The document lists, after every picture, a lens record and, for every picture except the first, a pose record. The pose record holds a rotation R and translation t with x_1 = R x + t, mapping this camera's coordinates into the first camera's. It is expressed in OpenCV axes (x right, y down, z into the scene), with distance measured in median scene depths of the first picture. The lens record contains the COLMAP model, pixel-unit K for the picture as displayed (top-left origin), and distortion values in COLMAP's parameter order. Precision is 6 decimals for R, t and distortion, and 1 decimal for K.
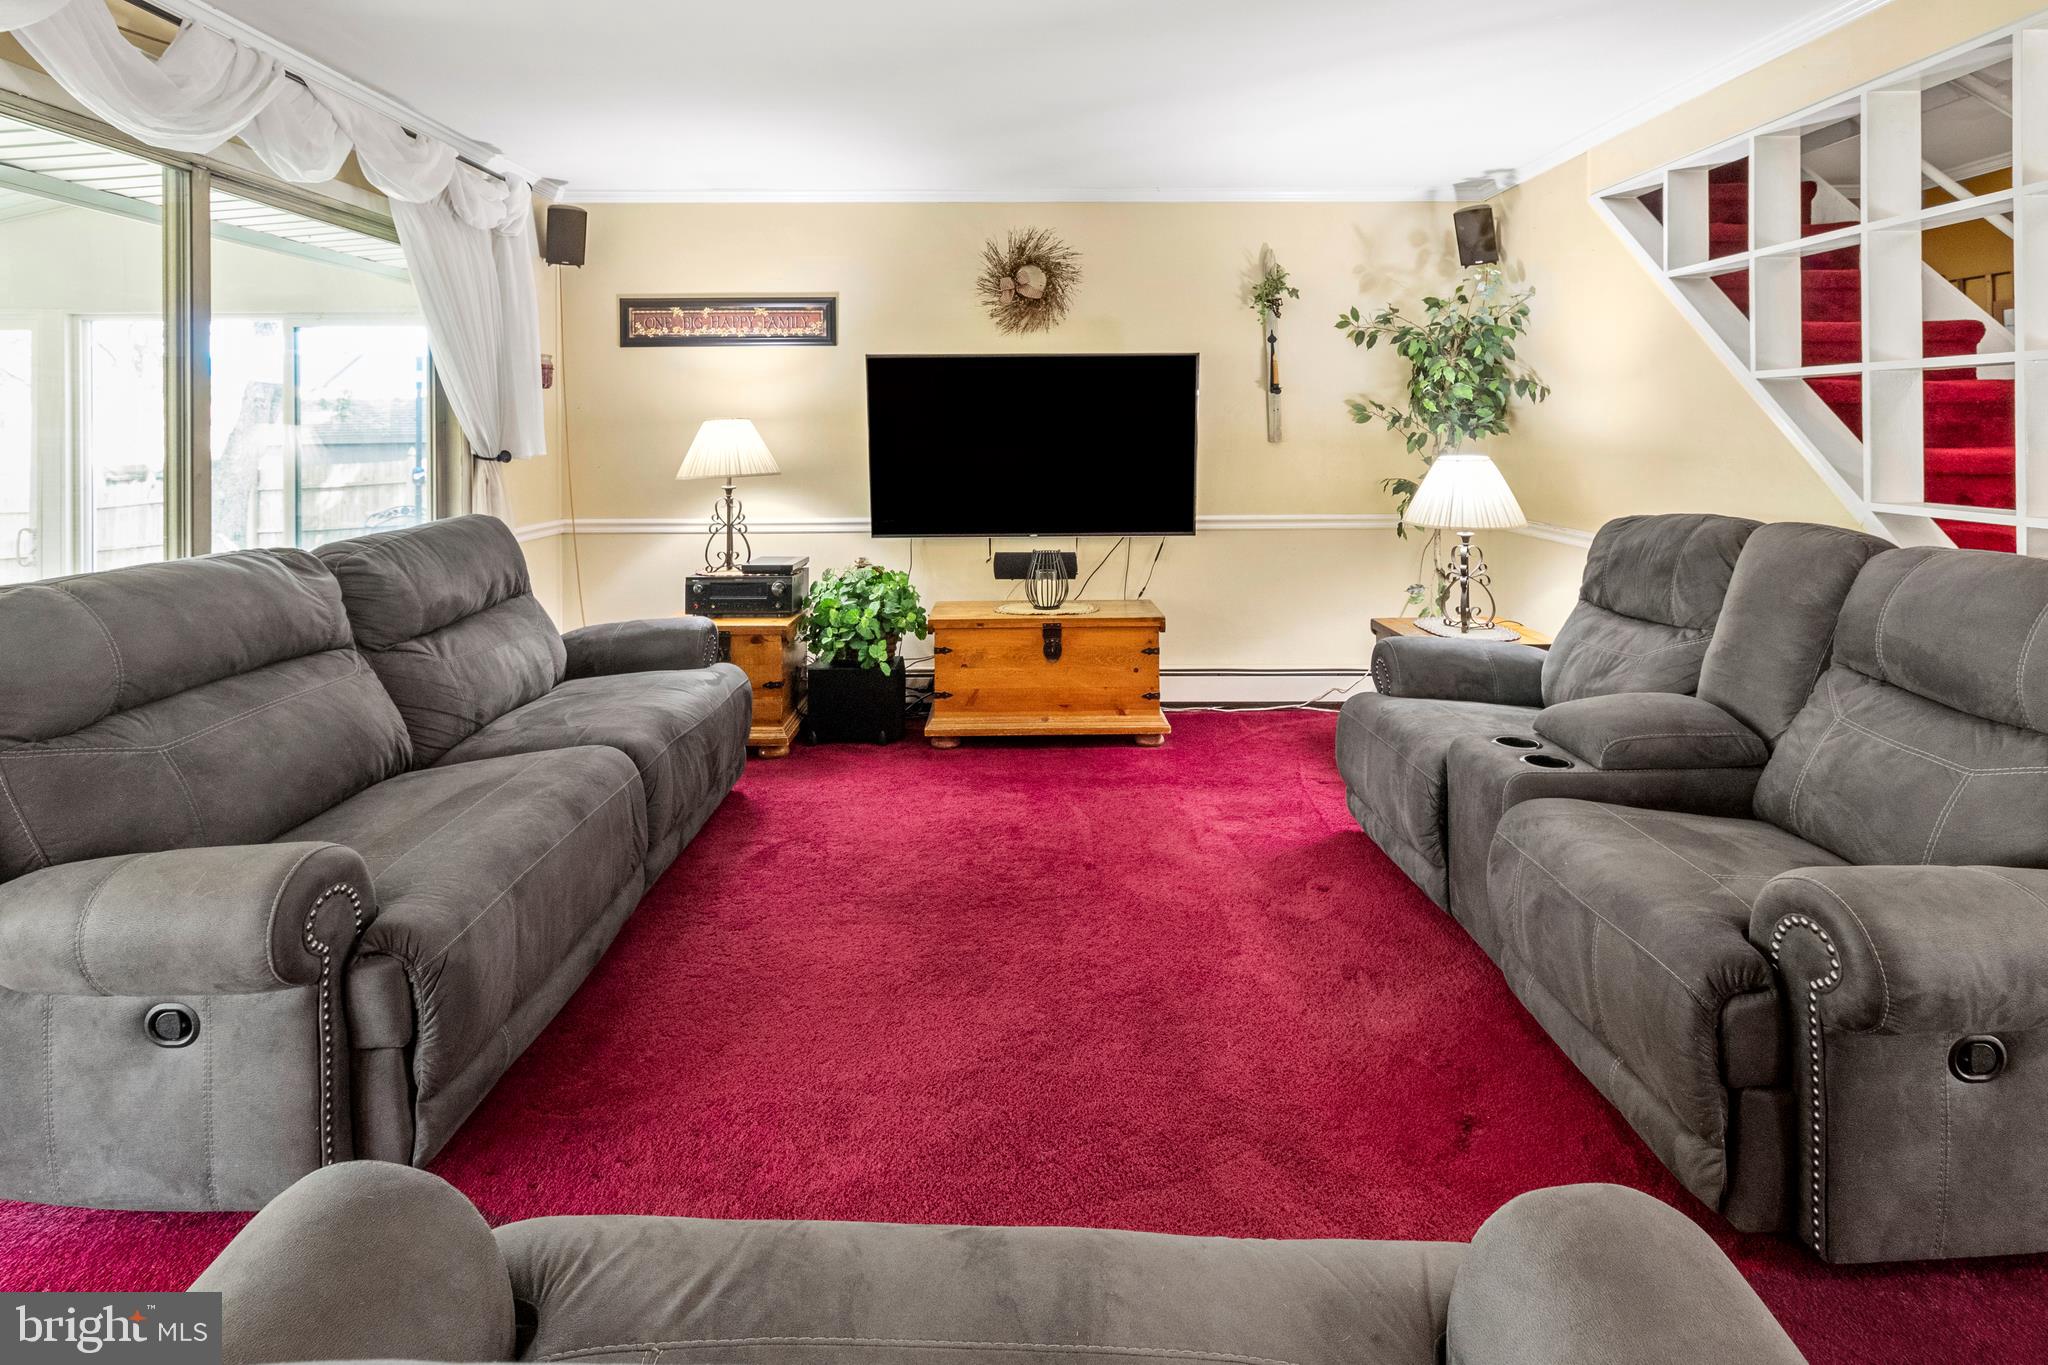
lens RADIAL K [[1023.1, 0, 1024.1], [0, 1023.1, 416.4], [0, 0, 1]] dist [0.001546, -0.000161]
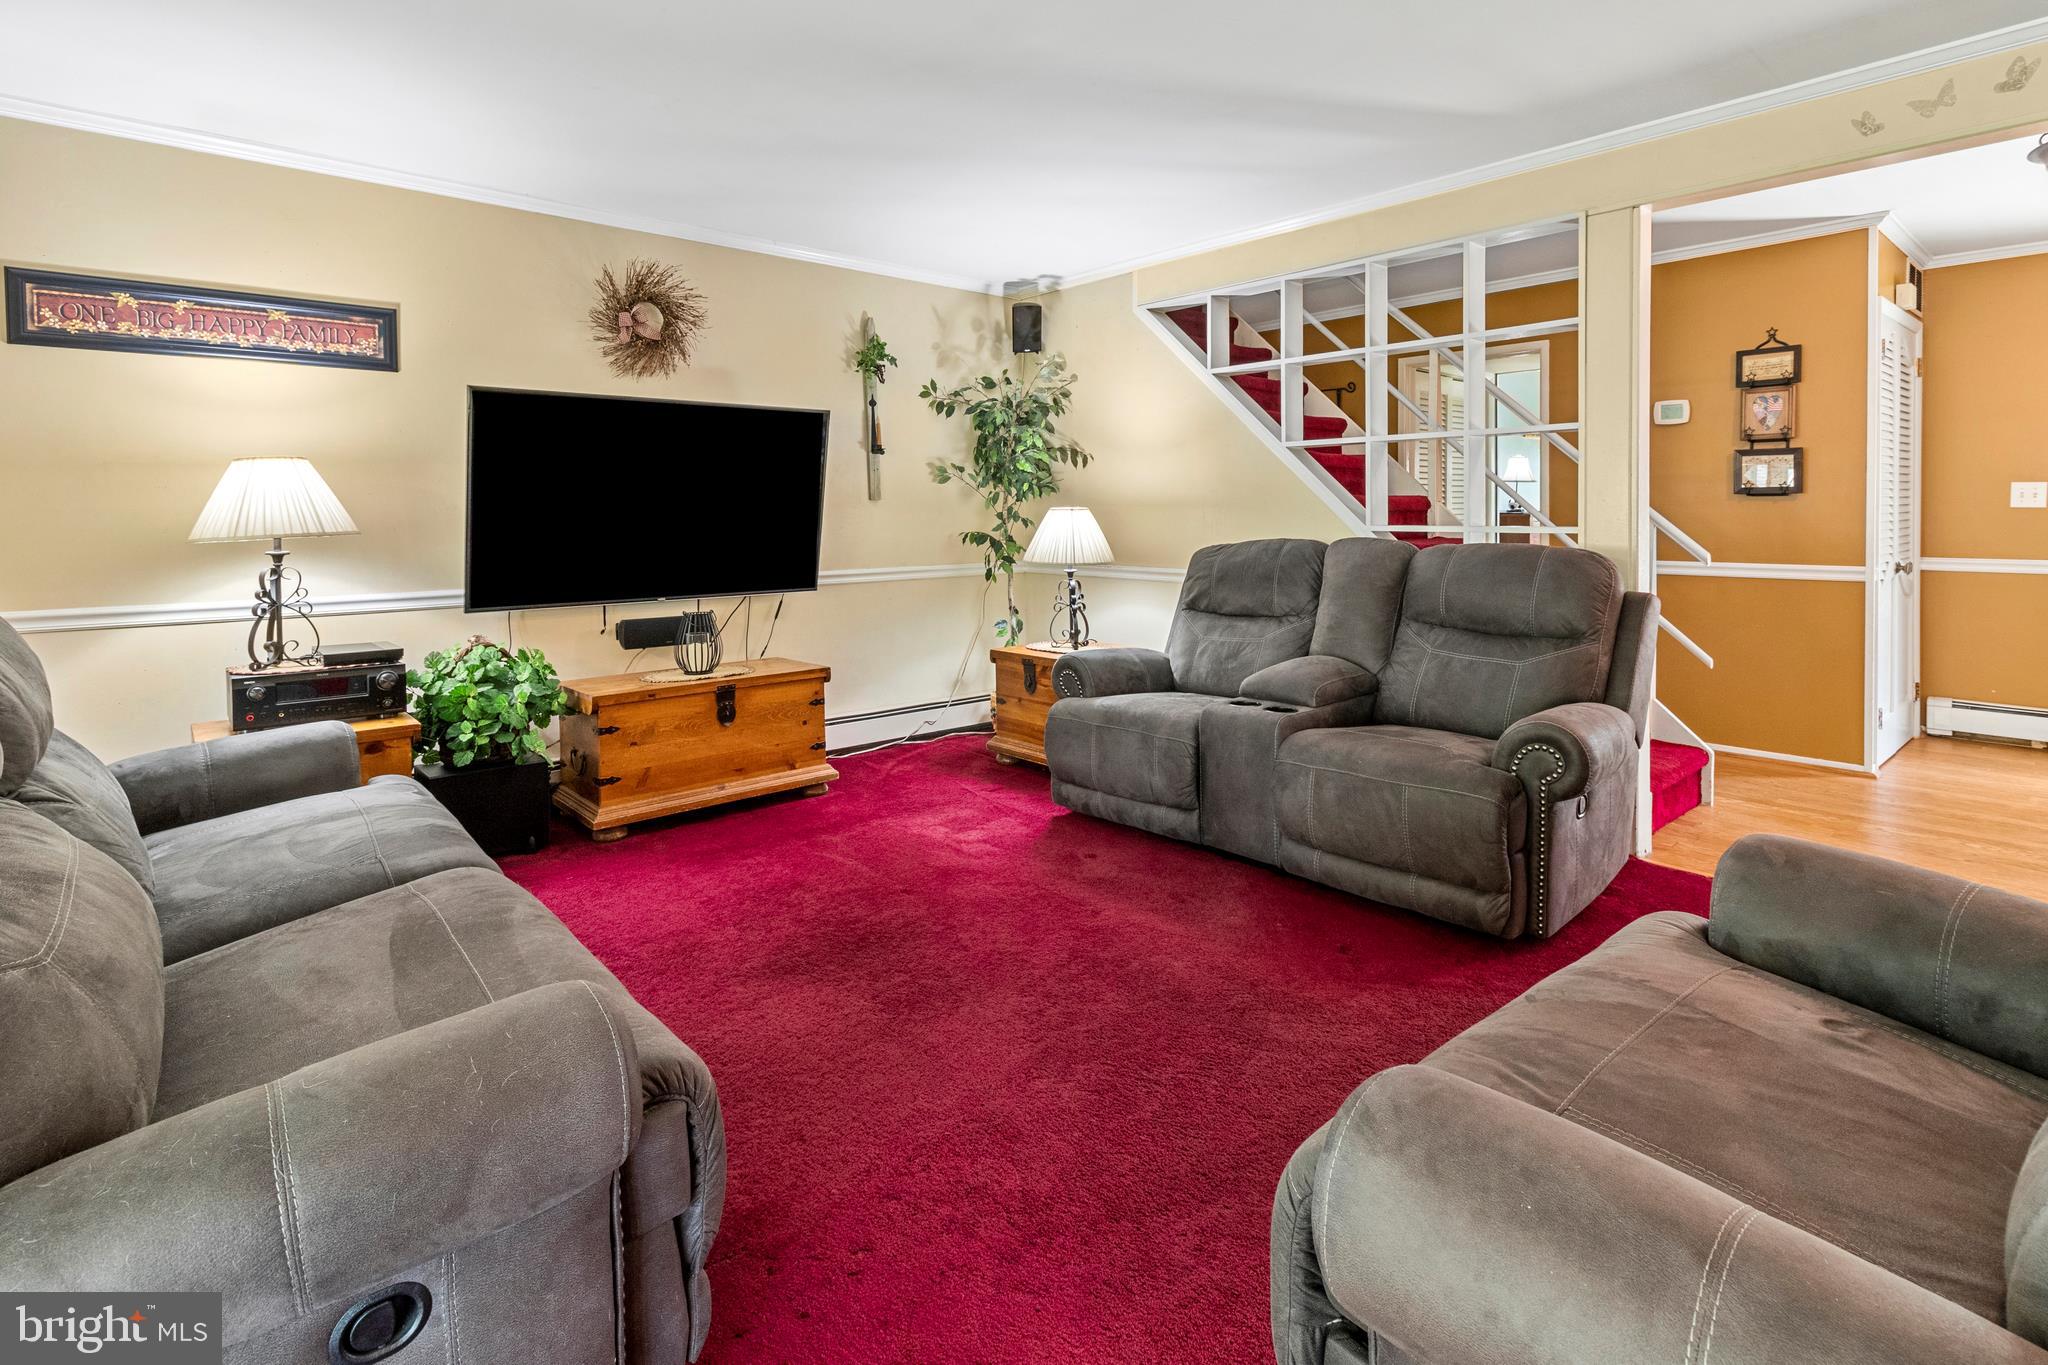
lens RADIAL K [[1001.4, 0, 1066.2], [0, 1001.4, 521.5], [0, 0, 1]] dist [0.002413, 0.000975]
pose [[0.751193, -0.008933, 0.660022, -0.320919], [-0.002645, 0.999860, 0.016542, 0.032281], [-0.660077, -0.014172, 0.751064, 0.093042]]
